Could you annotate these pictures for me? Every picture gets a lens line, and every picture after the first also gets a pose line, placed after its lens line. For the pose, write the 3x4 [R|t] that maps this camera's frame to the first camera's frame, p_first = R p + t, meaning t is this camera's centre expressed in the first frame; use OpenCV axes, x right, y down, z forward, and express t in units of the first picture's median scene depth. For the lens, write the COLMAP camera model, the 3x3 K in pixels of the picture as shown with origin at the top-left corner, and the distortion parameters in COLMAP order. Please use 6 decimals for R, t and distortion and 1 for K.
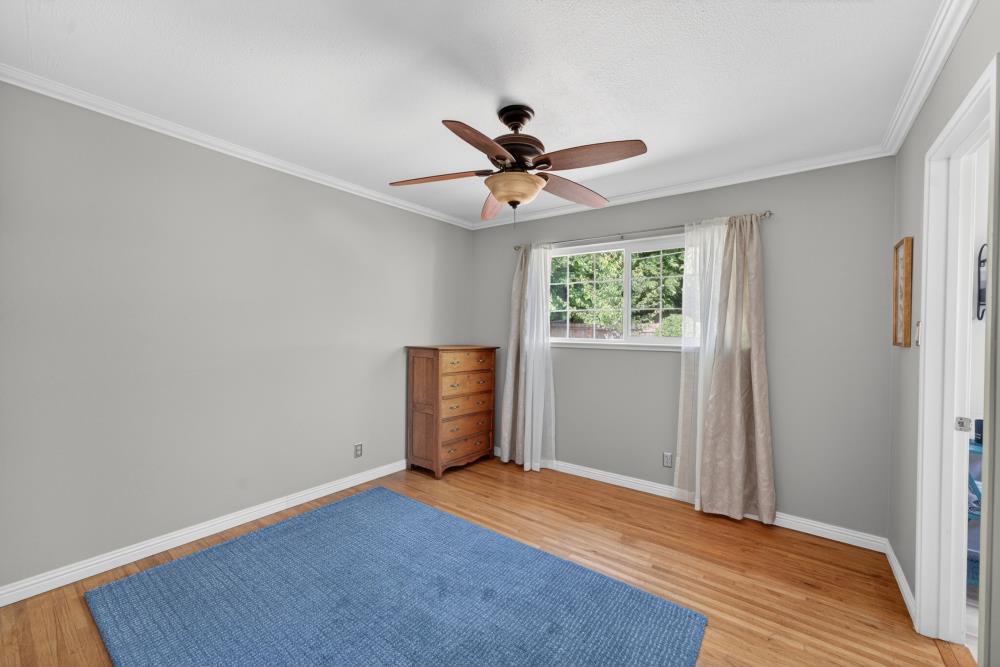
lens RADIAL K [[402.9, 0, 493.8], [0, 402.9, 331.9], [0, 0, 1]] dist [-0.000683, 0.000009]
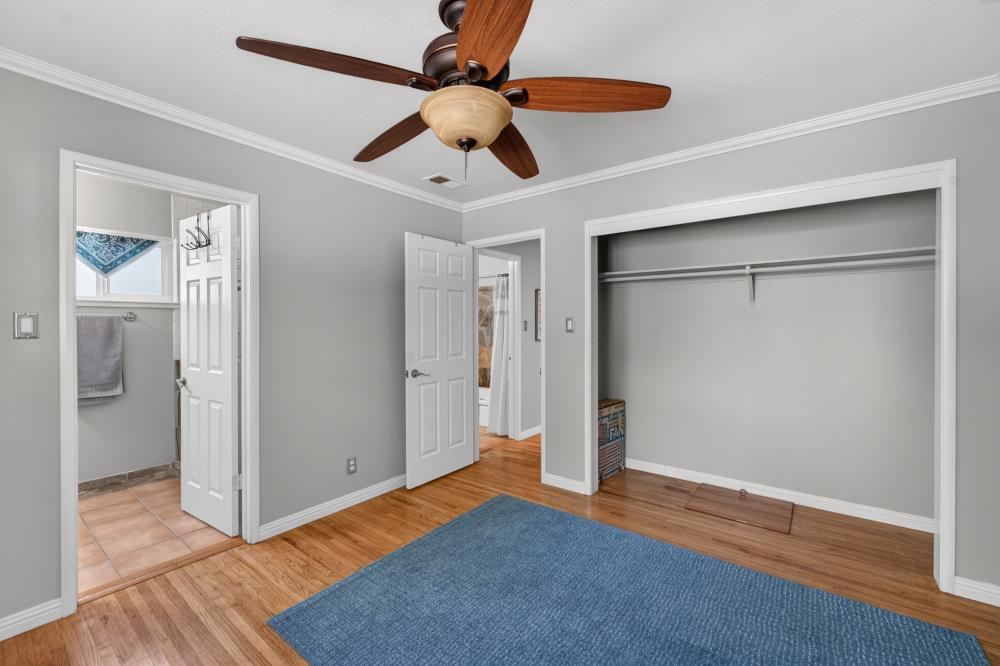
lens RADIAL K [[402.1, 0, 497.9], [0, 402.1, 321.4], [0, 0, 1]] dist [-0.032160, -0.000048]
pose [[-0.999976, -0.006622, -0.001847, -0.003505], [-0.006637, 0.999943, 0.008328, -0.008778], [0.001791, 0.008340, -0.999964, 1.372464]]
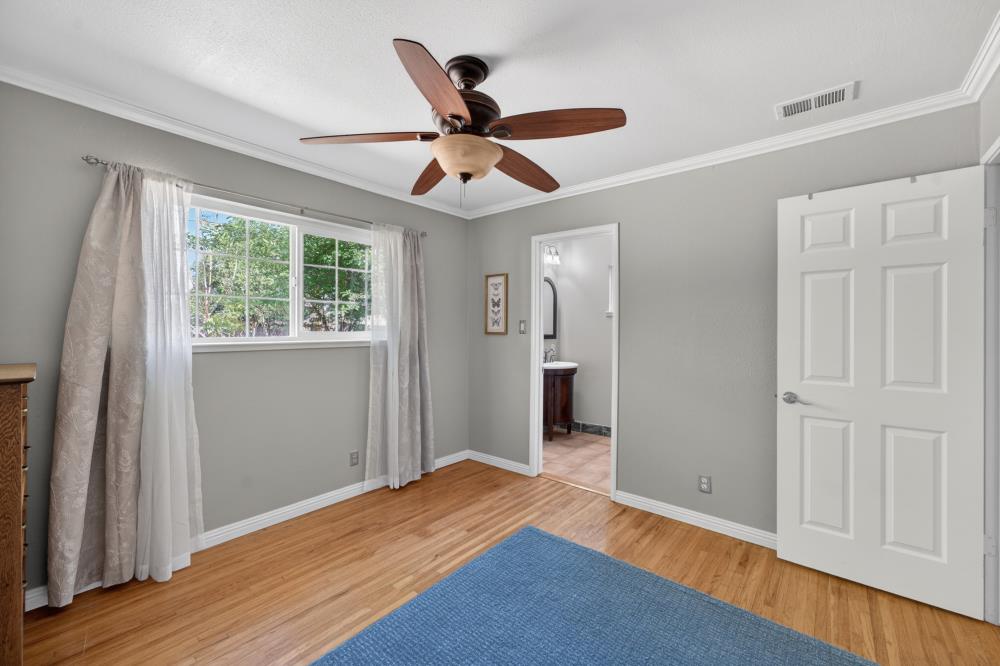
lens RADIAL K [[402.9, 0, 493.8], [0, 402.9, 331.4], [0, 0, 1]] dist [-0.000683, 0.000009]
pose [[0.056400, -0.016100, 0.998278, -0.632335], [0.009889, 0.999830, 0.015566, -0.000425], [-0.998359, 0.008994, 0.056550, 0.741156]]
